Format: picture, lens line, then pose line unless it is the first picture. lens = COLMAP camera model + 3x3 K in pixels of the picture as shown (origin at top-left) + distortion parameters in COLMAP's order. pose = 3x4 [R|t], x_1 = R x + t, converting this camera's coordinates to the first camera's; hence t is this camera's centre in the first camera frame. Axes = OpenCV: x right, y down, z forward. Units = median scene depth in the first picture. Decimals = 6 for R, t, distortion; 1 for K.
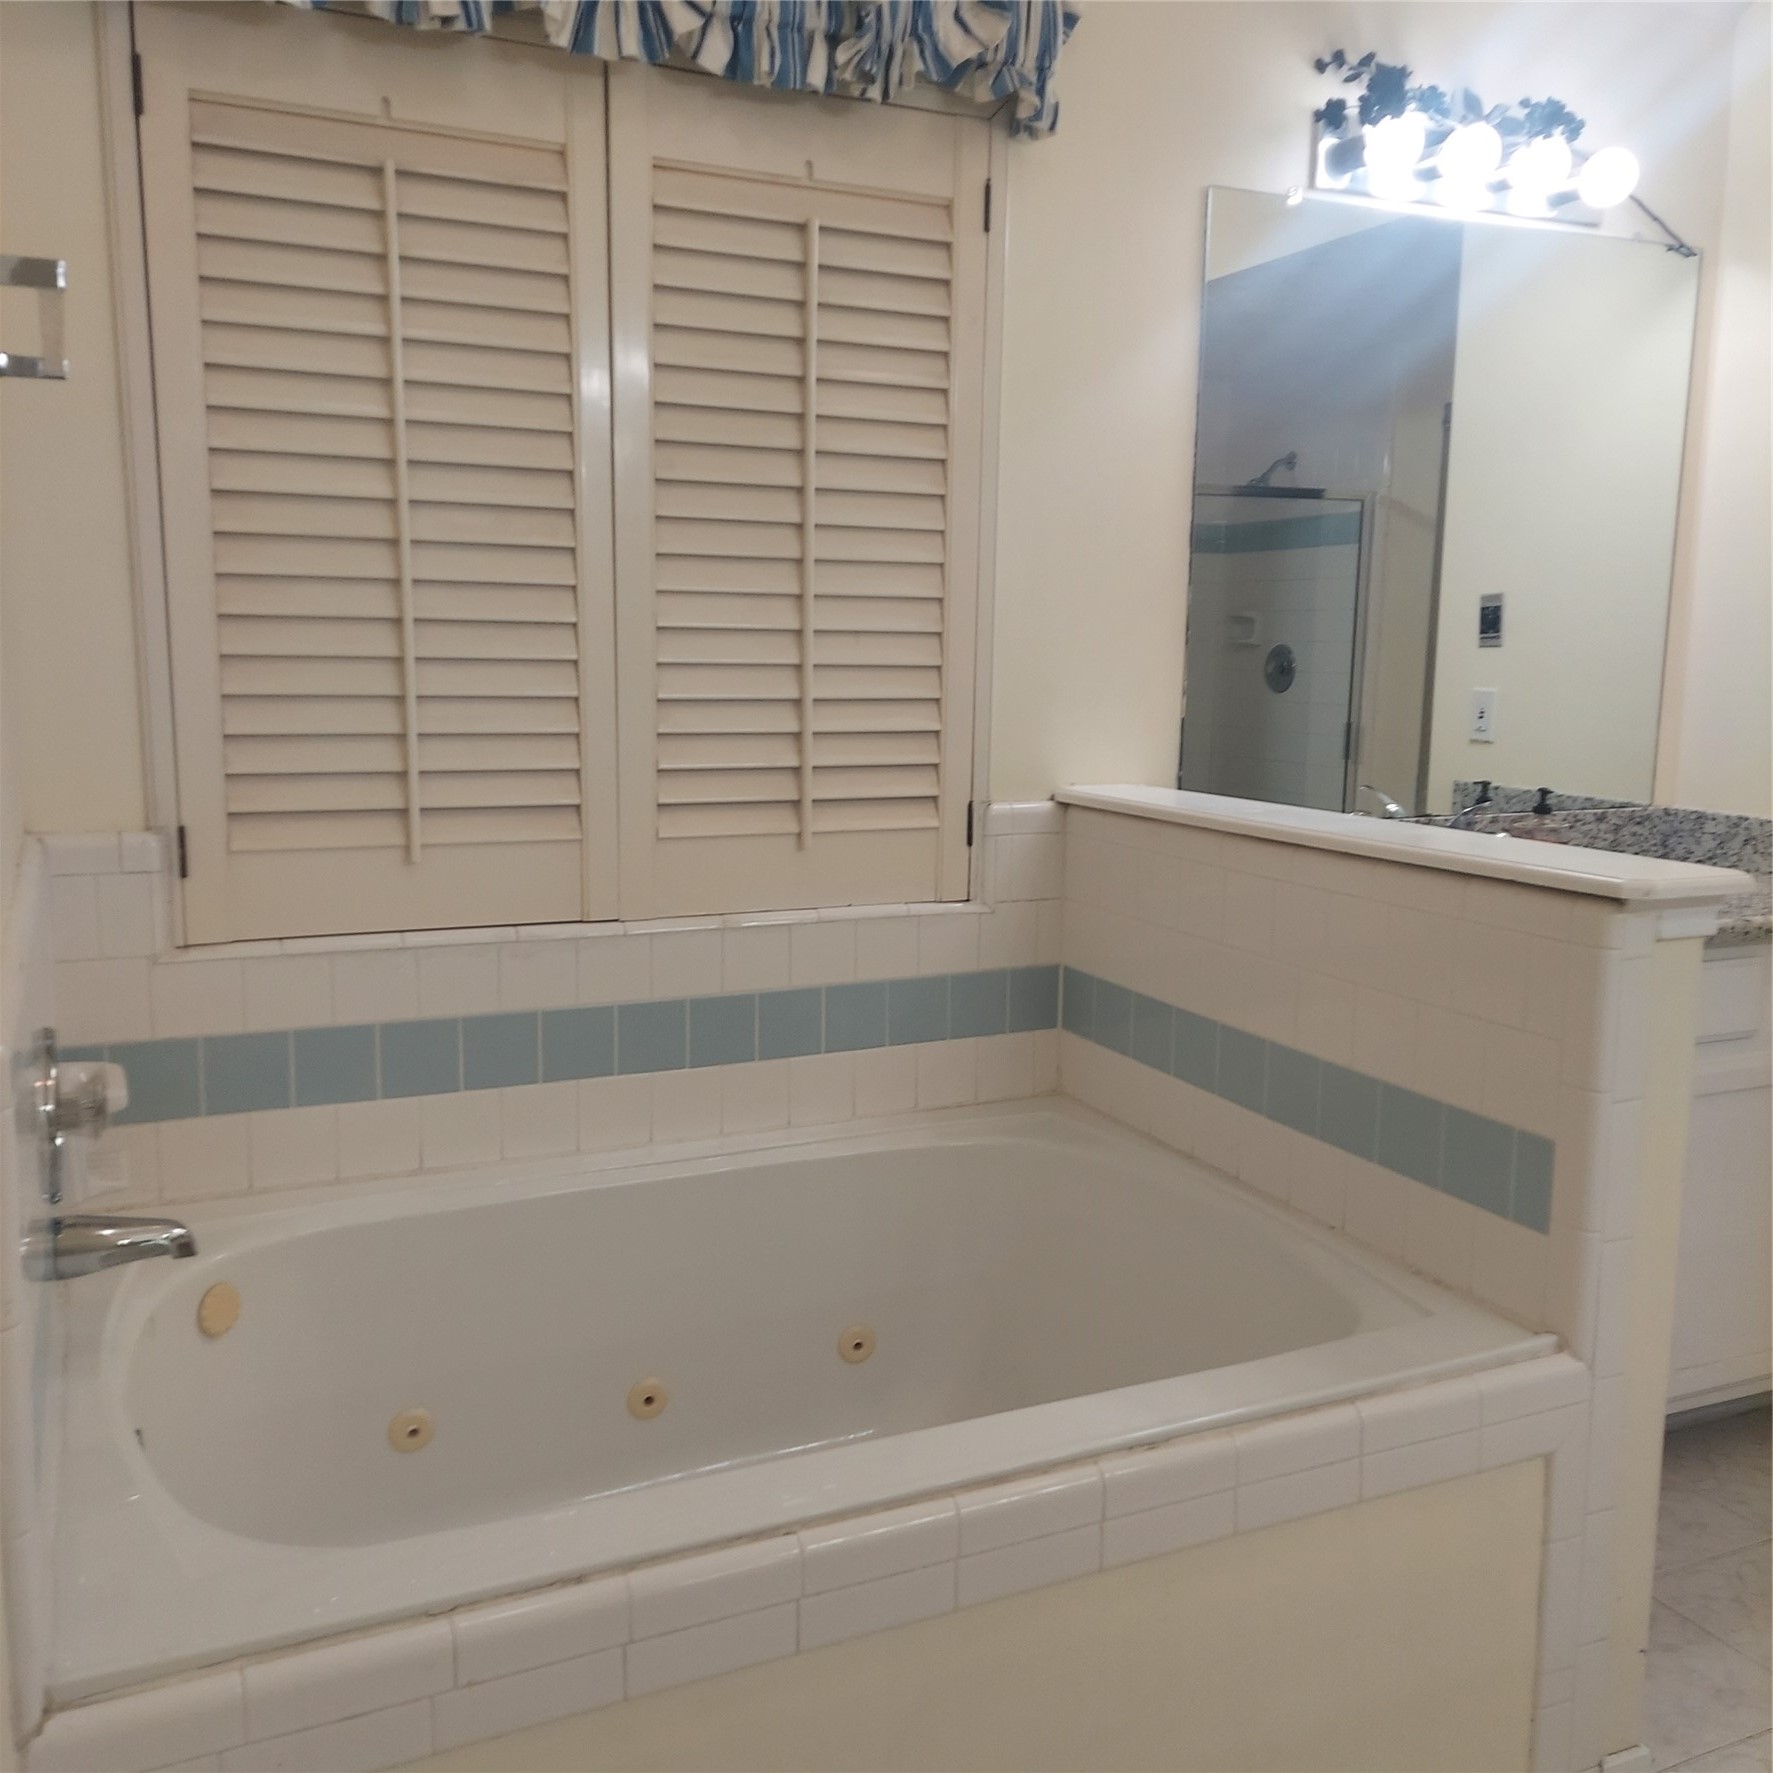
lens RADIAL K [[1686.6, 0, 896.8], [0, 1686.6, 891.3], [0, 0, 1]] dist [0.035138, 0.000000]
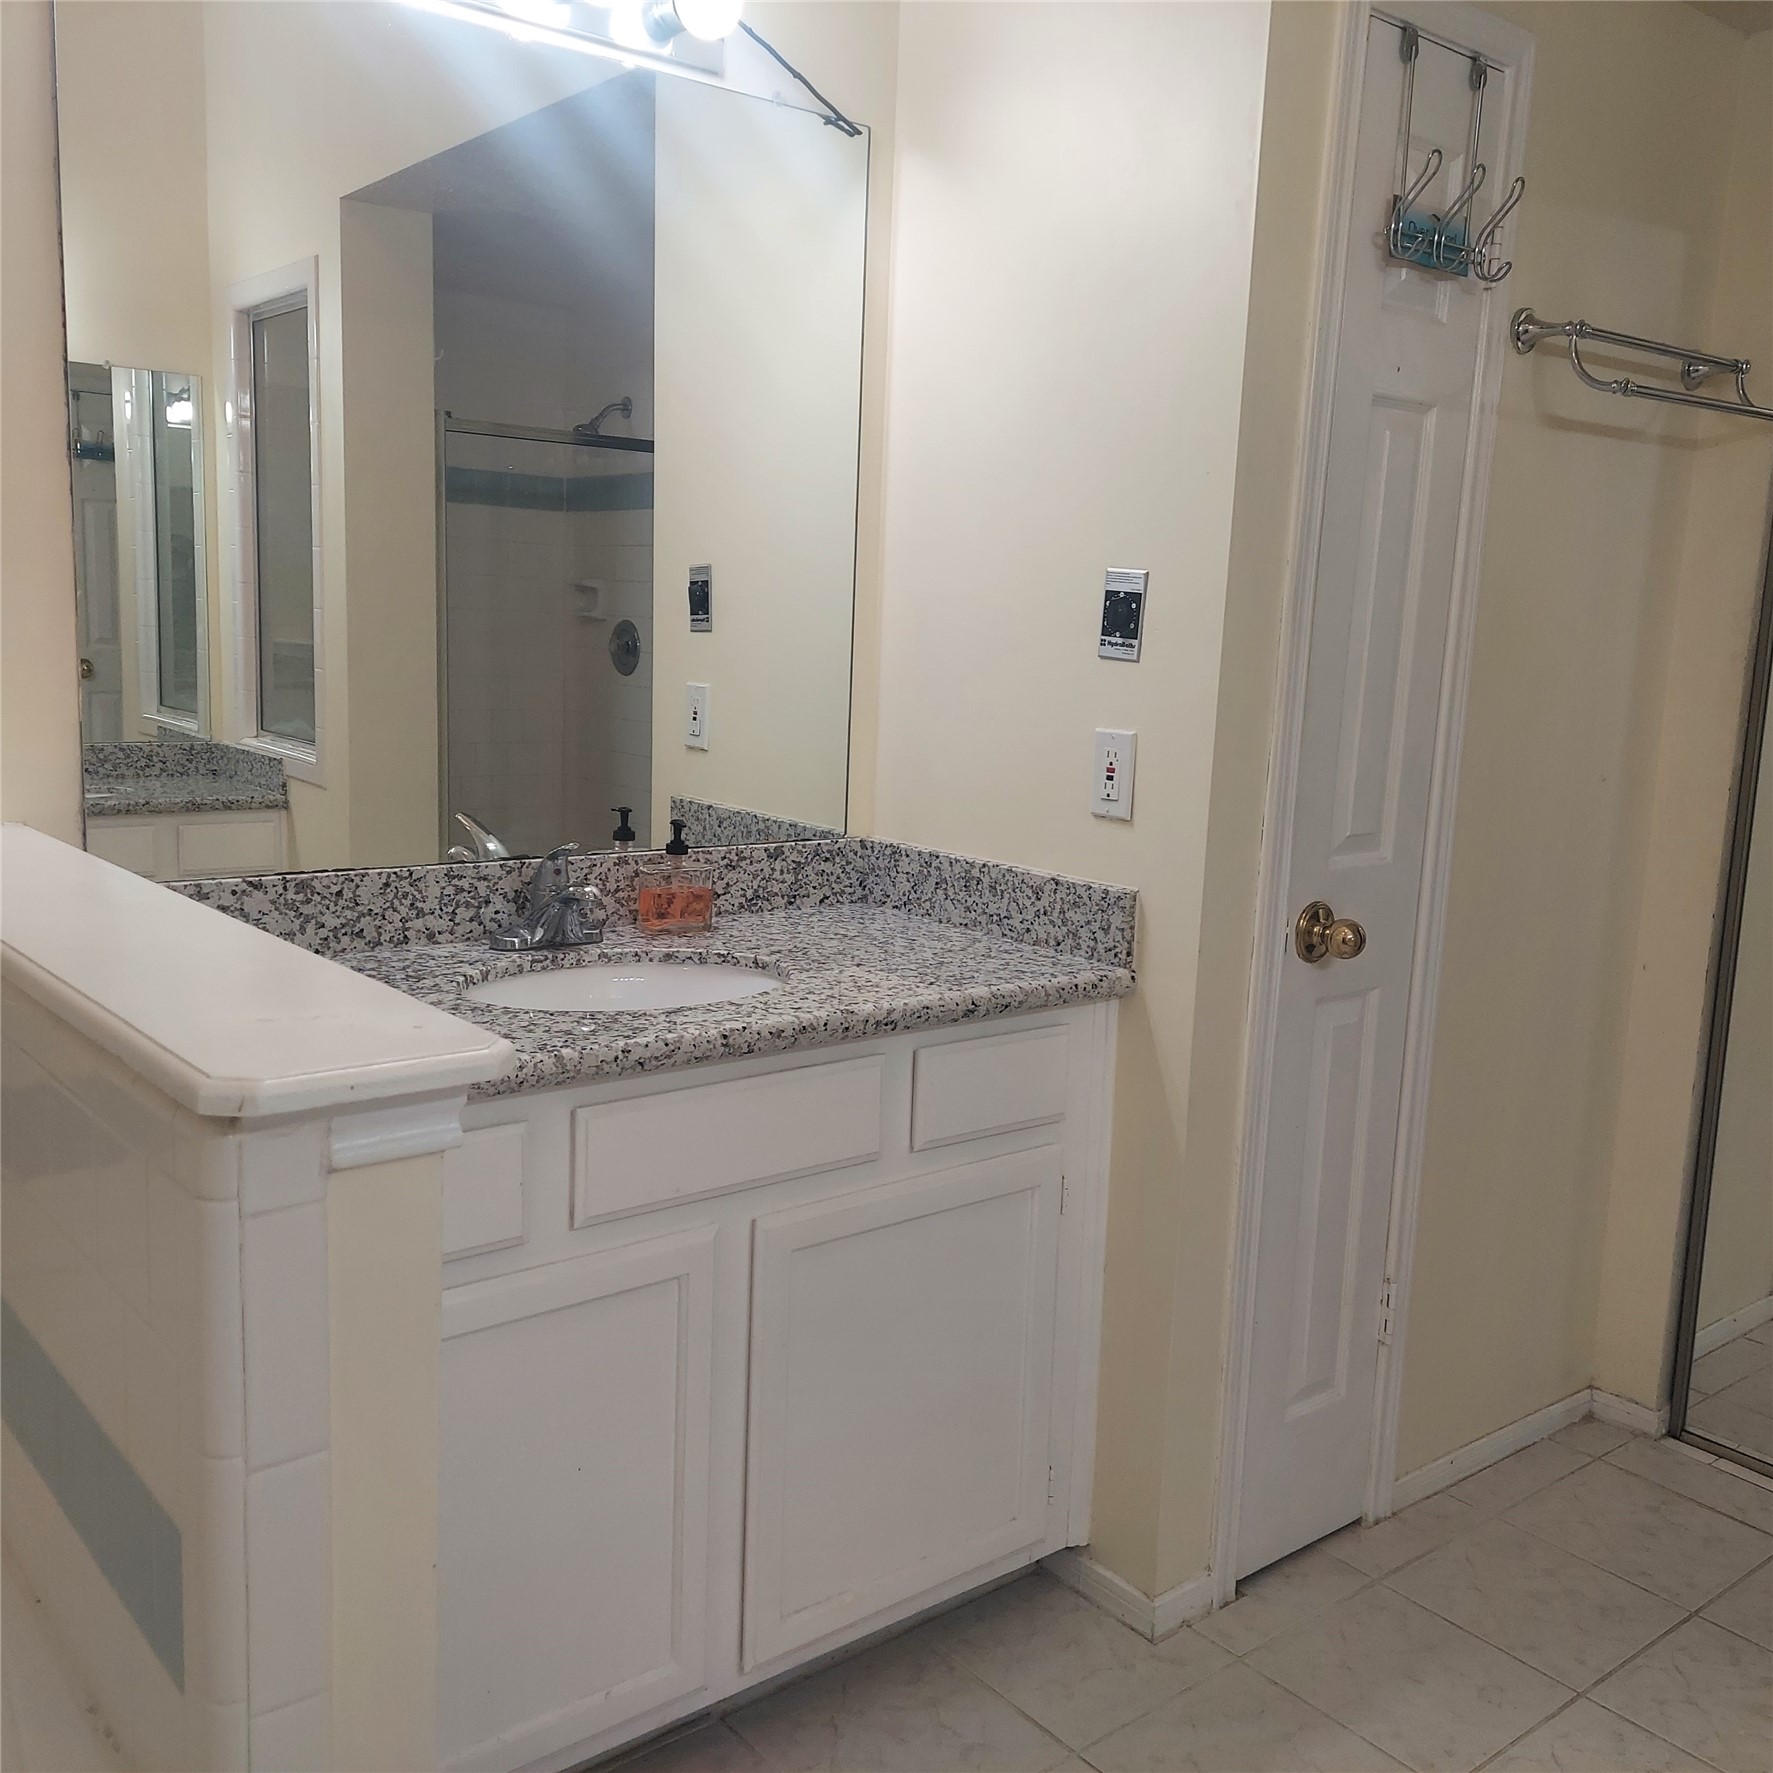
lens RADIAL K [[1686.6, 0, 928.6], [0, 1686.6, 891.1], [0, 0, 1]] dist [0.035138, 0.000000]
pose [[0.965391, -0.021393, 0.259928, 0.285416], [0.016914, 0.999668, 0.019457, -0.040874], [-0.260258, -0.014387, 0.965432, 0.235468]]
